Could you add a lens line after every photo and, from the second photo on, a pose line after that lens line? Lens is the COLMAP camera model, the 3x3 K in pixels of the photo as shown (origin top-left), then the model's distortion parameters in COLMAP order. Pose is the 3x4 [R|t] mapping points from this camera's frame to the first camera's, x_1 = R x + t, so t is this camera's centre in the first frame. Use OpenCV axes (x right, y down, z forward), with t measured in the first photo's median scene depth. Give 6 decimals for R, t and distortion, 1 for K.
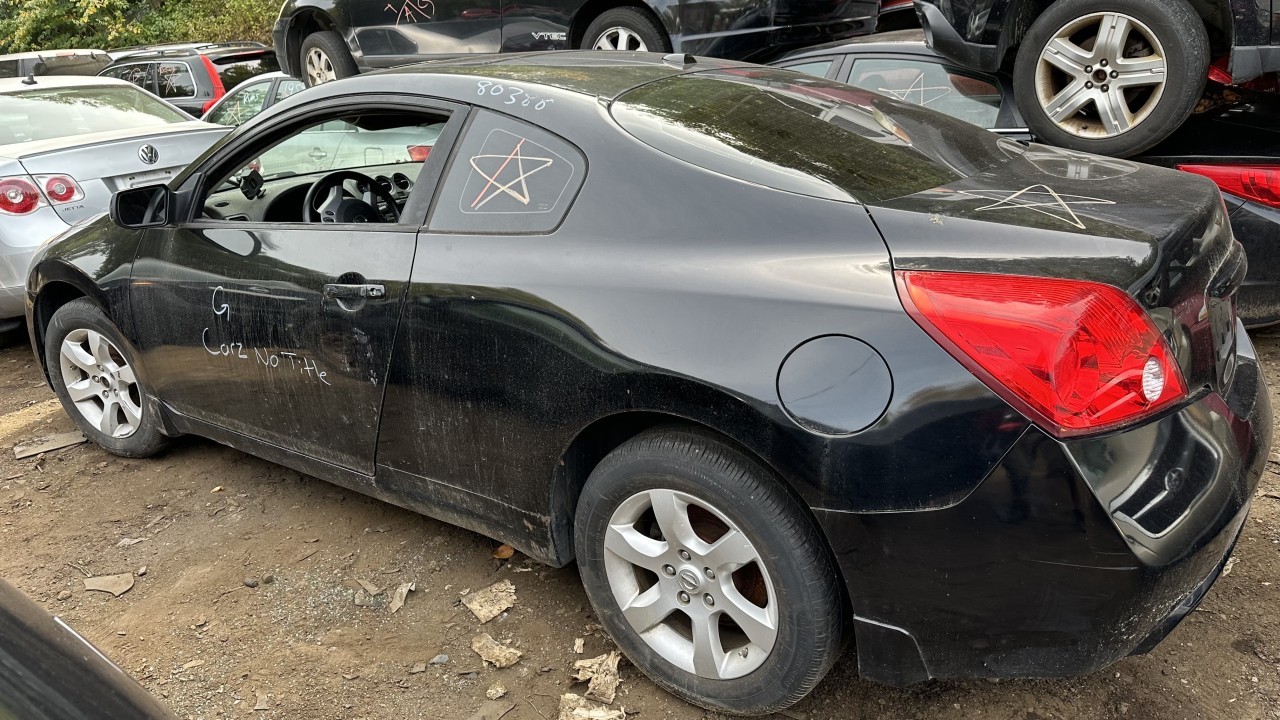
lens RADIAL K [[918.7, 0, 640.0], [0, 918.7, 360.0], [0, 0, 1]] dist [0.004426, -0.005023]
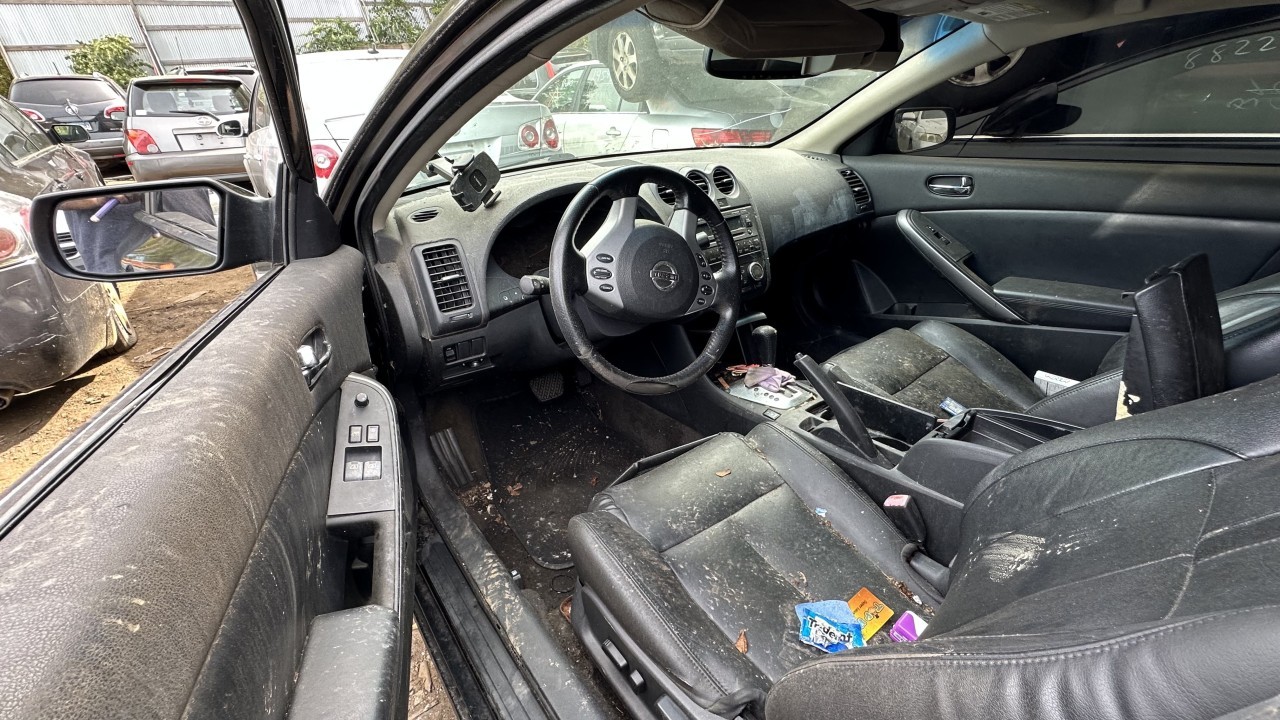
lens RADIAL K [[548.5, 0, 637.0], [0, 548.5, 362.4], [0, 0, 1]] dist [0.000605, 0.000038]
pose [[0.954962, 0.154416, -0.253382, -0.202852], [-0.111938, 0.978306, 0.174321, -0.131653], [0.274803, -0.138107, 0.951530, 0.608940]]
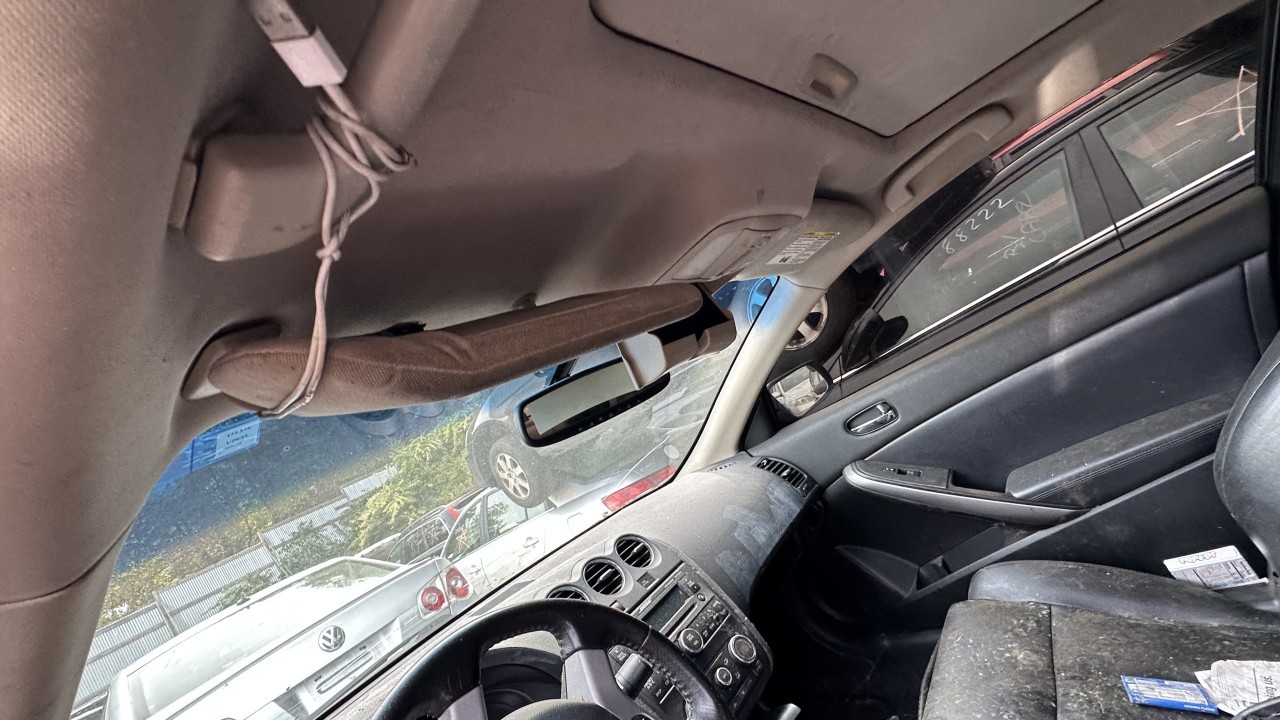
lens RADIAL K [[548.5, 0, 637.0], [0, 548.5, 362.4], [0, 0, 1]] dist [0.000605, 0.000038]
pose [[0.892182, -0.446998, -0.064838, -0.198723], [0.381568, 0.822709, -0.421372, -0.156261], [0.241695, 0.351201, 0.904567, 0.718945]]
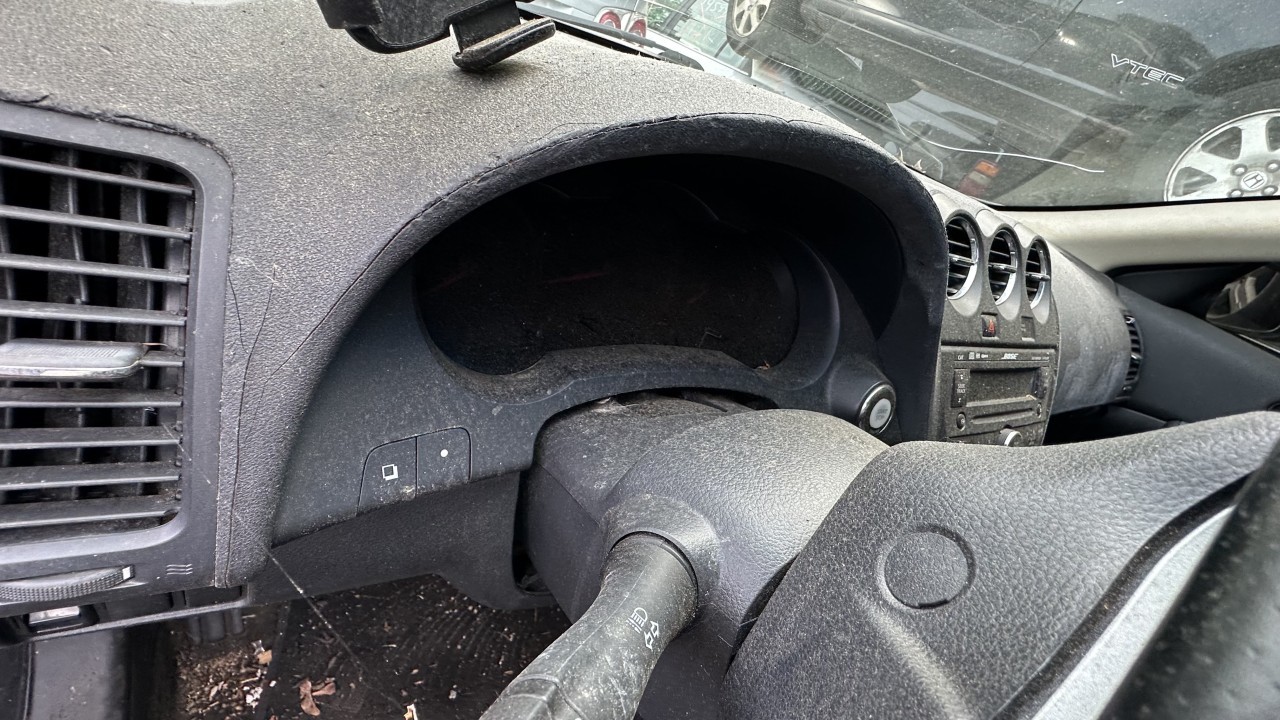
lens RADIAL K [[548.5, 0, 637.0], [0, 548.5, 362.4], [0, 0, 1]] dist [0.000605, 0.000038]
pose [[0.825187, 0.545237, -0.147589, -0.321795], [-0.510893, 0.831875, 0.216733, -0.148169], [0.240947, -0.103443, 0.965010, 0.816179]]
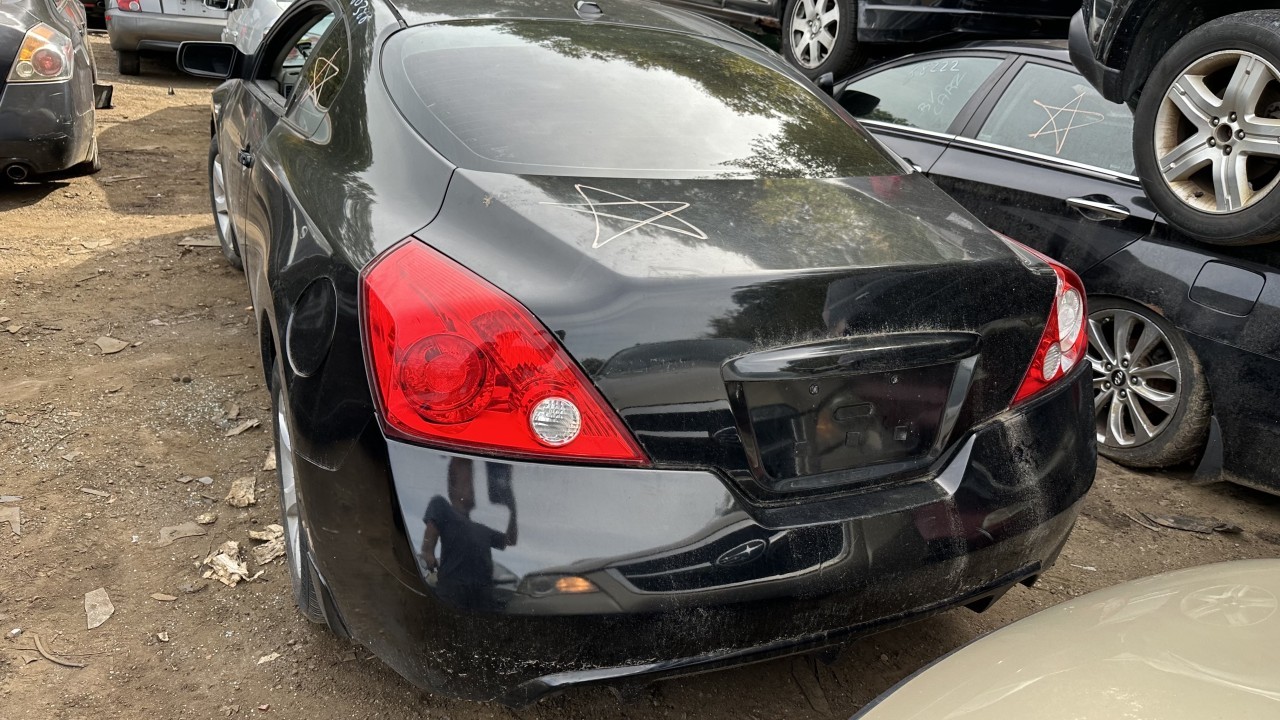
lens RADIAL K [[918.7, 0, 640.0], [0, 918.7, 360.0], [0, 0, 1]] dist [0.004426, -0.005023]
pose [[0.865614, 0.311183, -0.392273, 0.436576], [-0.289166, 0.950257, 0.115732, -0.075275], [0.408774, 0.013253, 0.912539, 0.098377]]
